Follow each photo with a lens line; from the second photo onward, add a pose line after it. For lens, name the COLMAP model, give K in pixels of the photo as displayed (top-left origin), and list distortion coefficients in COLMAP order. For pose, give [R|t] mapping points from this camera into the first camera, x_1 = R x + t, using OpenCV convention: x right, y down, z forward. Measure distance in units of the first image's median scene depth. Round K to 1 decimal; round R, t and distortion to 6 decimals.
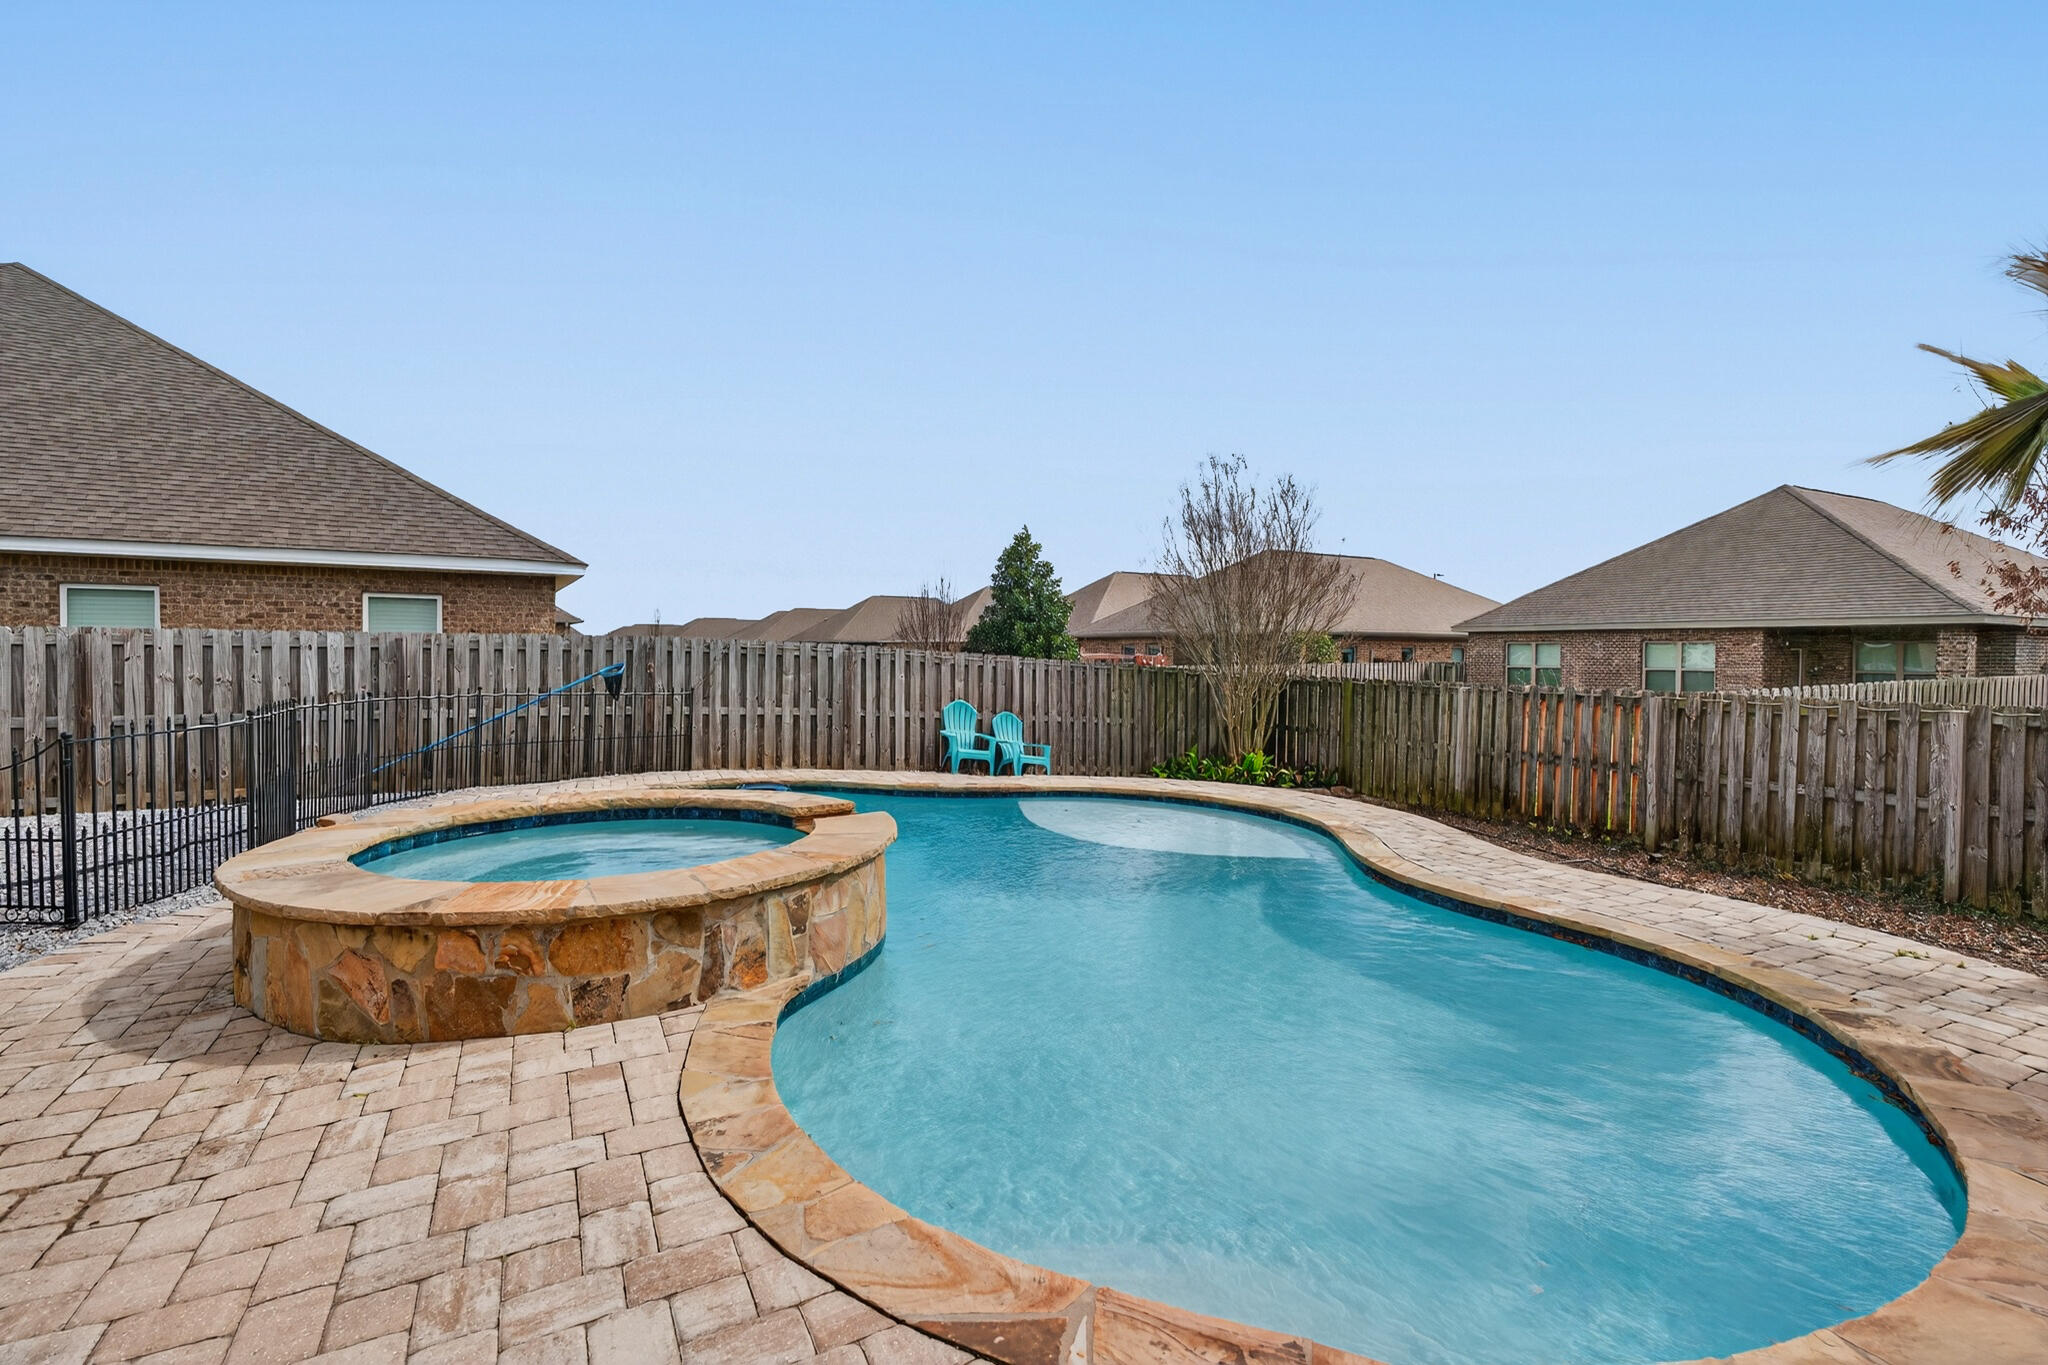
lens RADIAL K [[932.9, 0, 1031.1], [0, 932.9, 671.7], [0, 0, 1]] dist [0.000694, -0.000273]
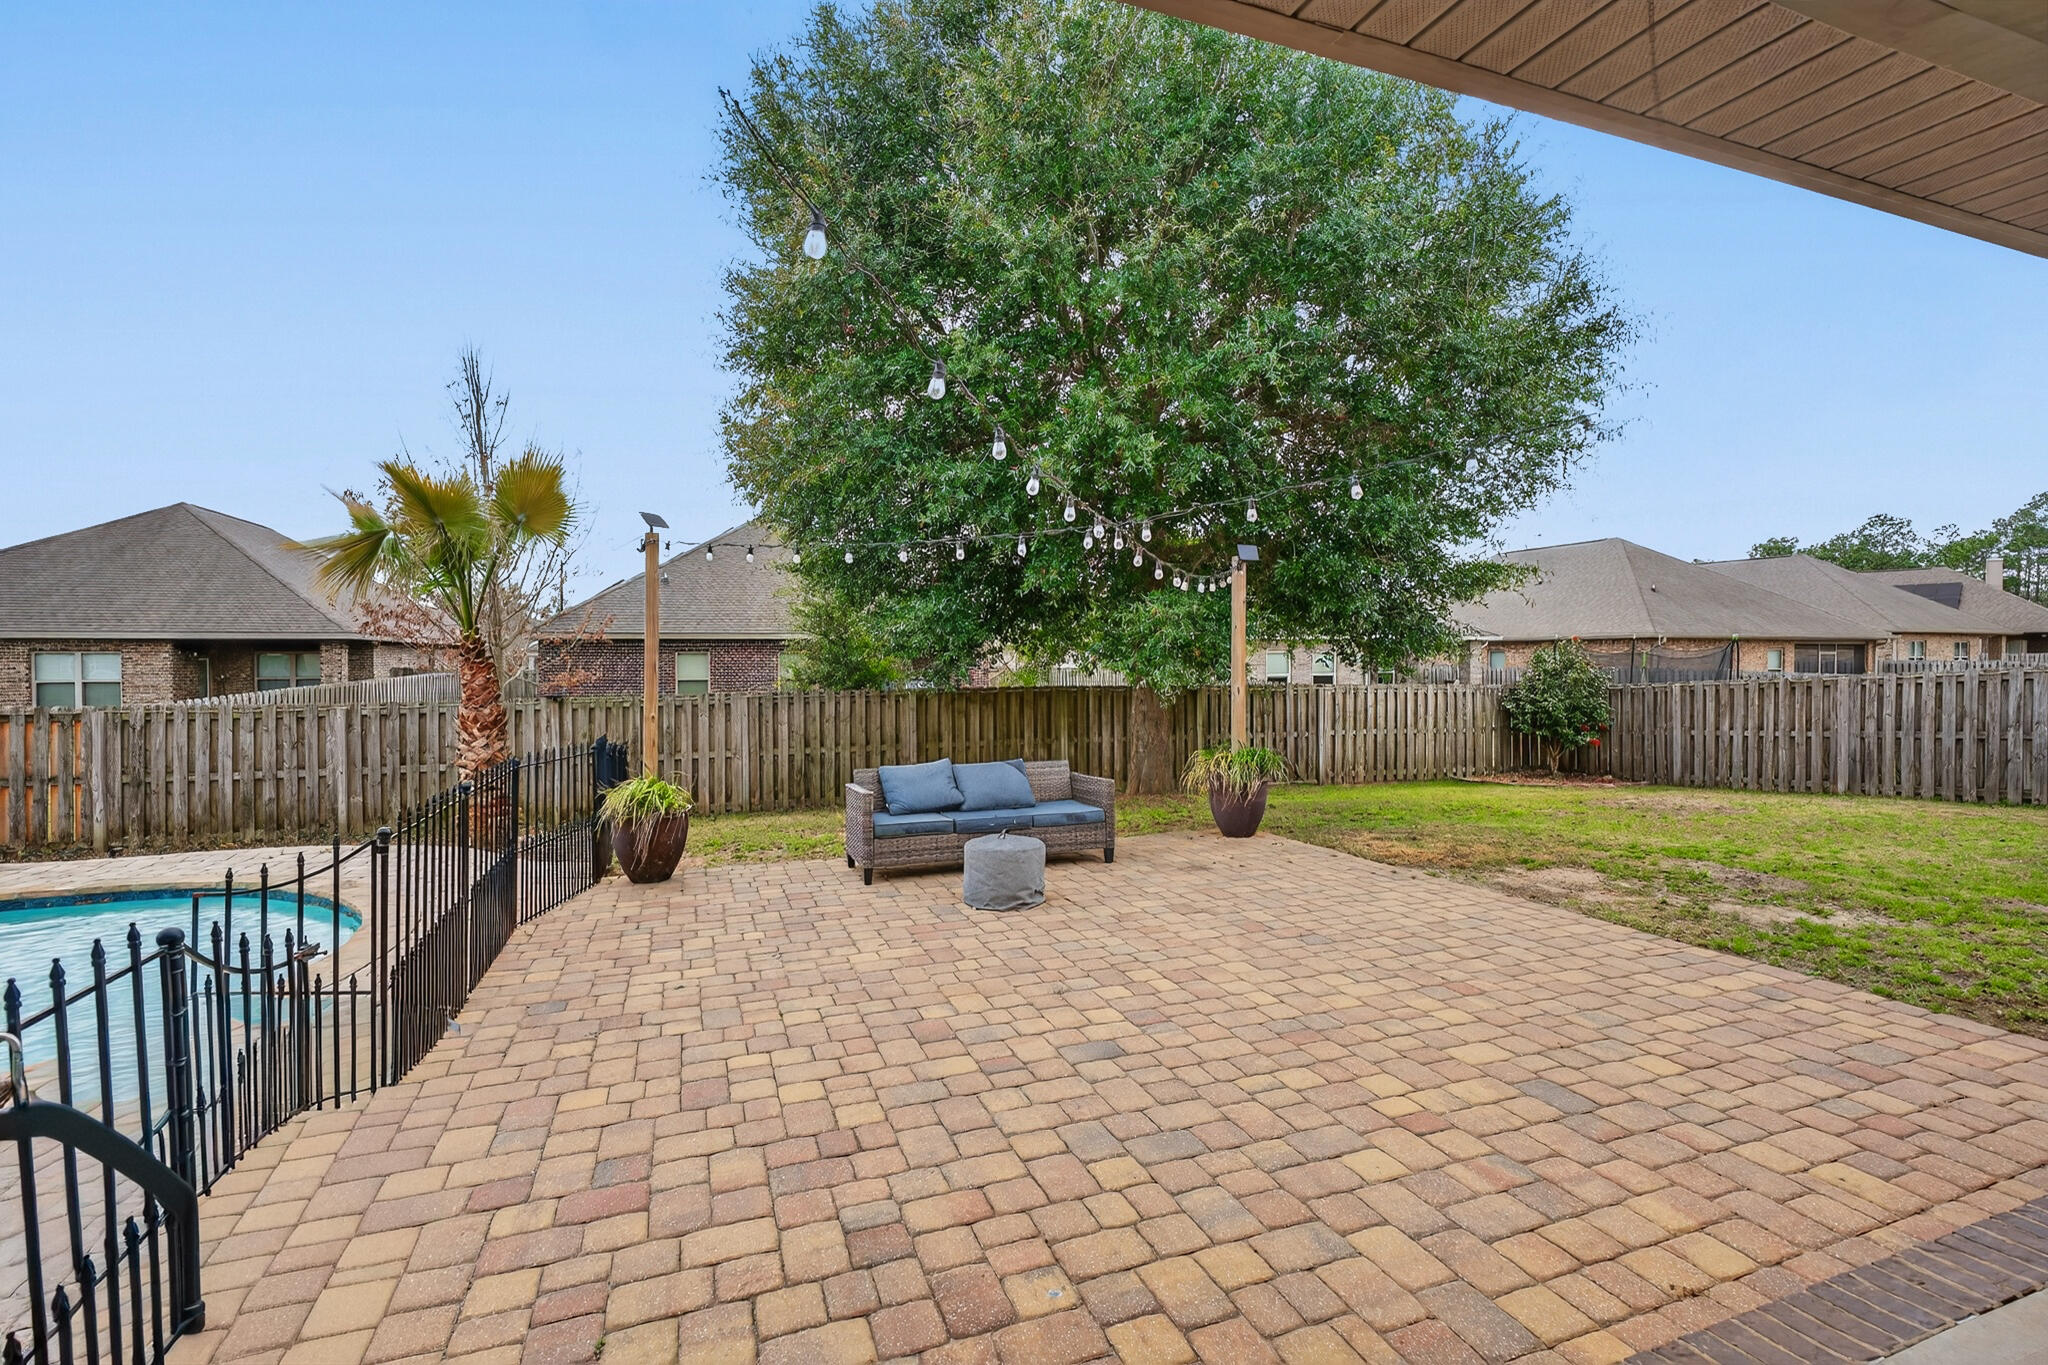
lens RADIAL K [[932.9, 0, 1025.8], [0, 932.9, 671.3], [0, 0, 1]] dist [0.000694, -0.000273]
pose [[0.148881, -0.024532, 0.988551, -0.264190], [0.029003, 0.999370, 0.020432, -0.011749], [-0.988430, 0.025629, 0.149499, -0.255188]]
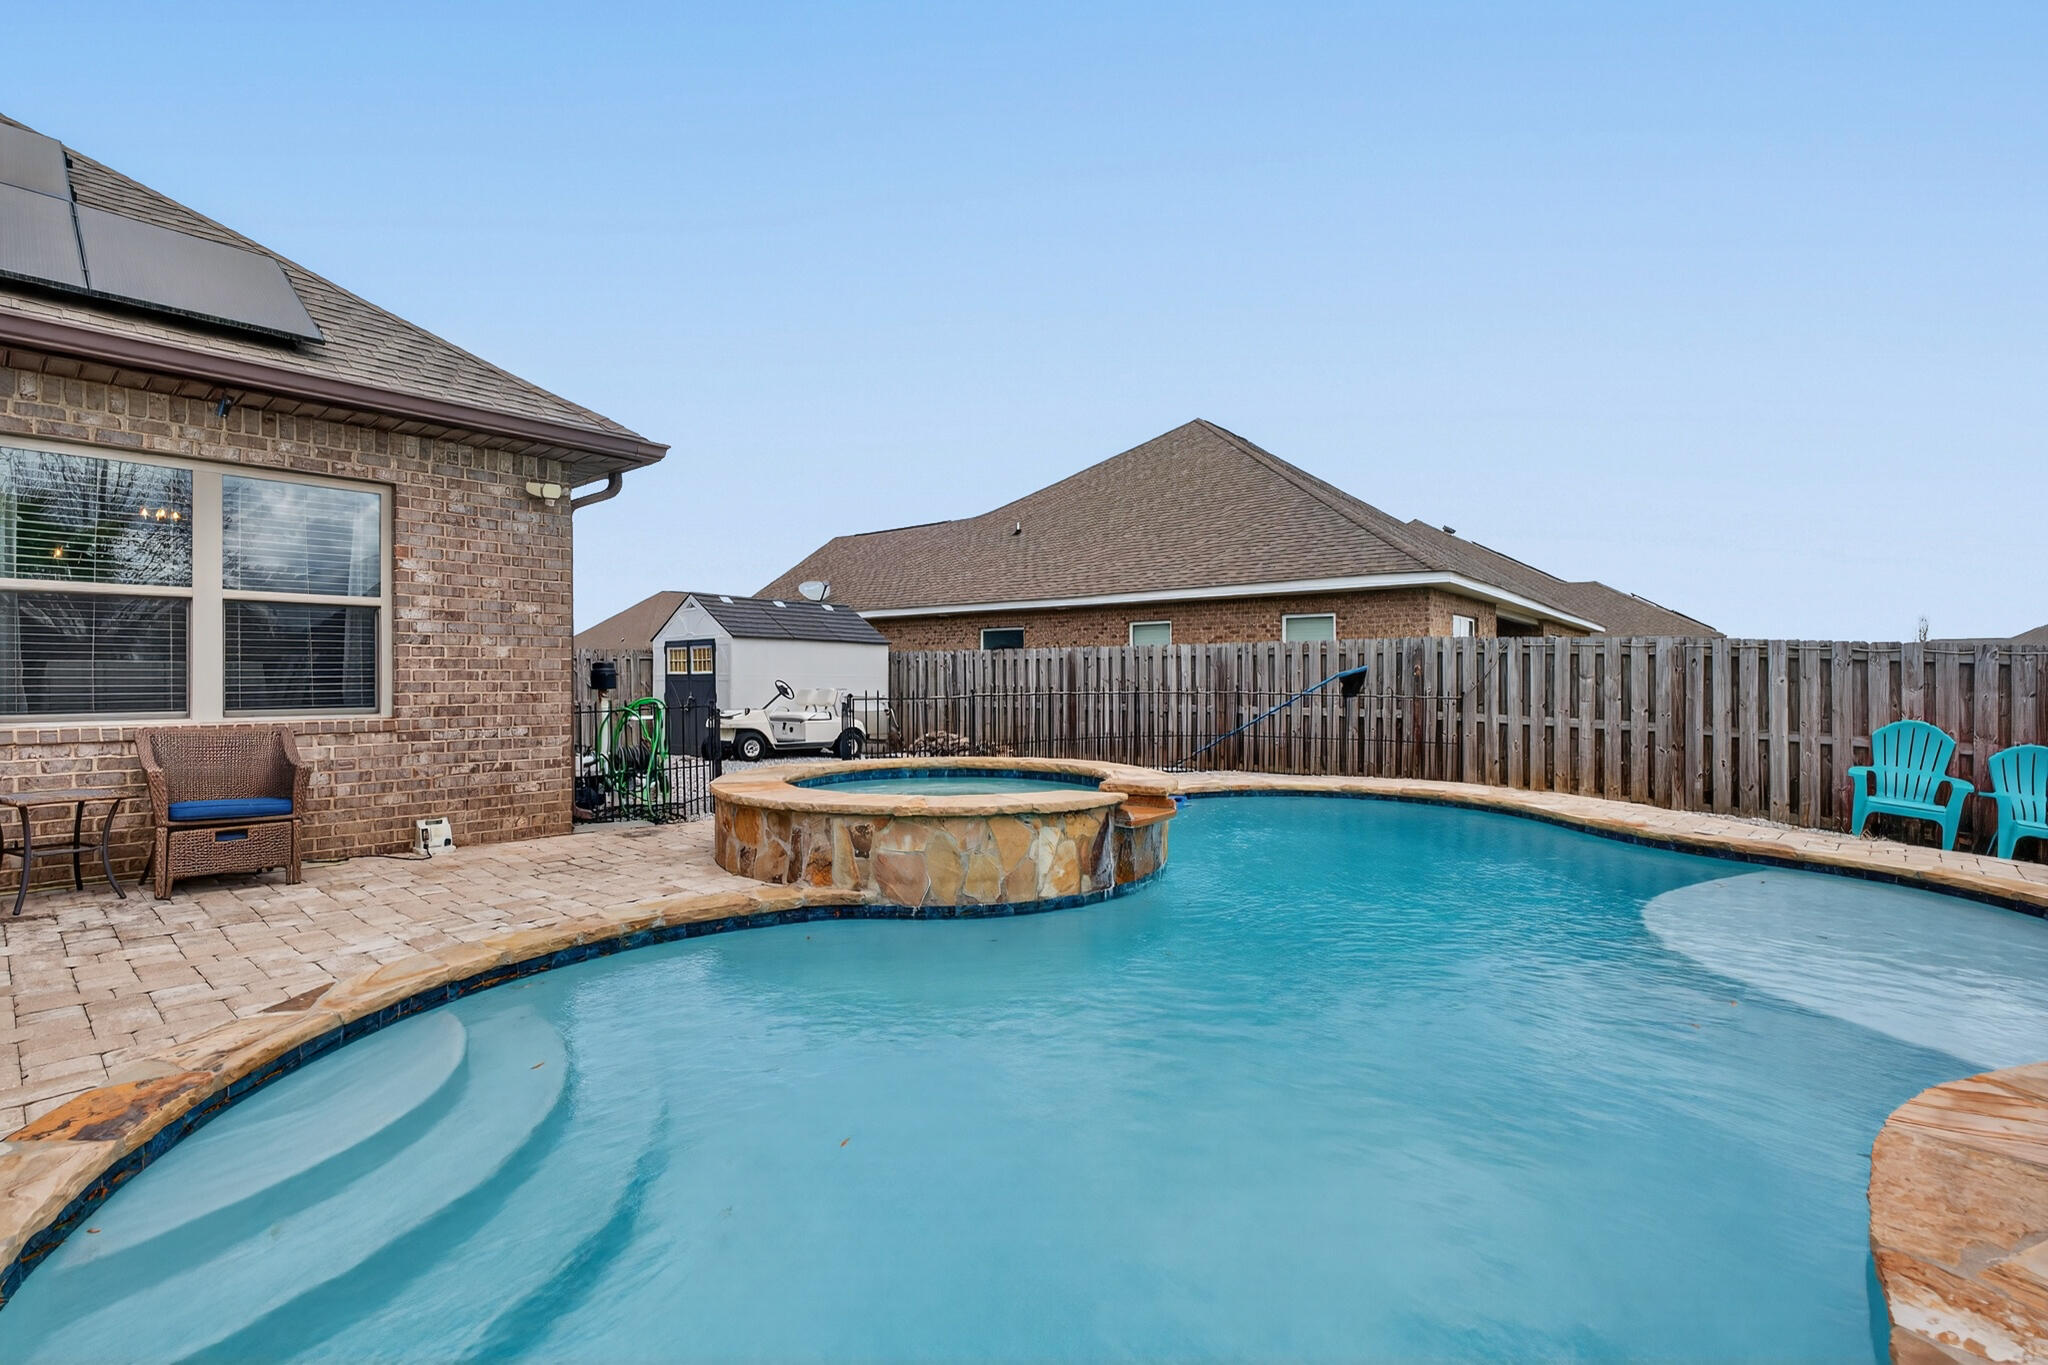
lens RADIAL K [[932.9, 0, 1011.2], [0, 932.9, 670.2], [0, 0, 1]] dist [0.000694, -0.000273]
pose [[0.342784, -0.017640, -0.939249, 0.334140], [-0.013466, 0.999629, -0.023688, 0.023099], [0.939318, 0.020768, 0.342419, 0.268509]]
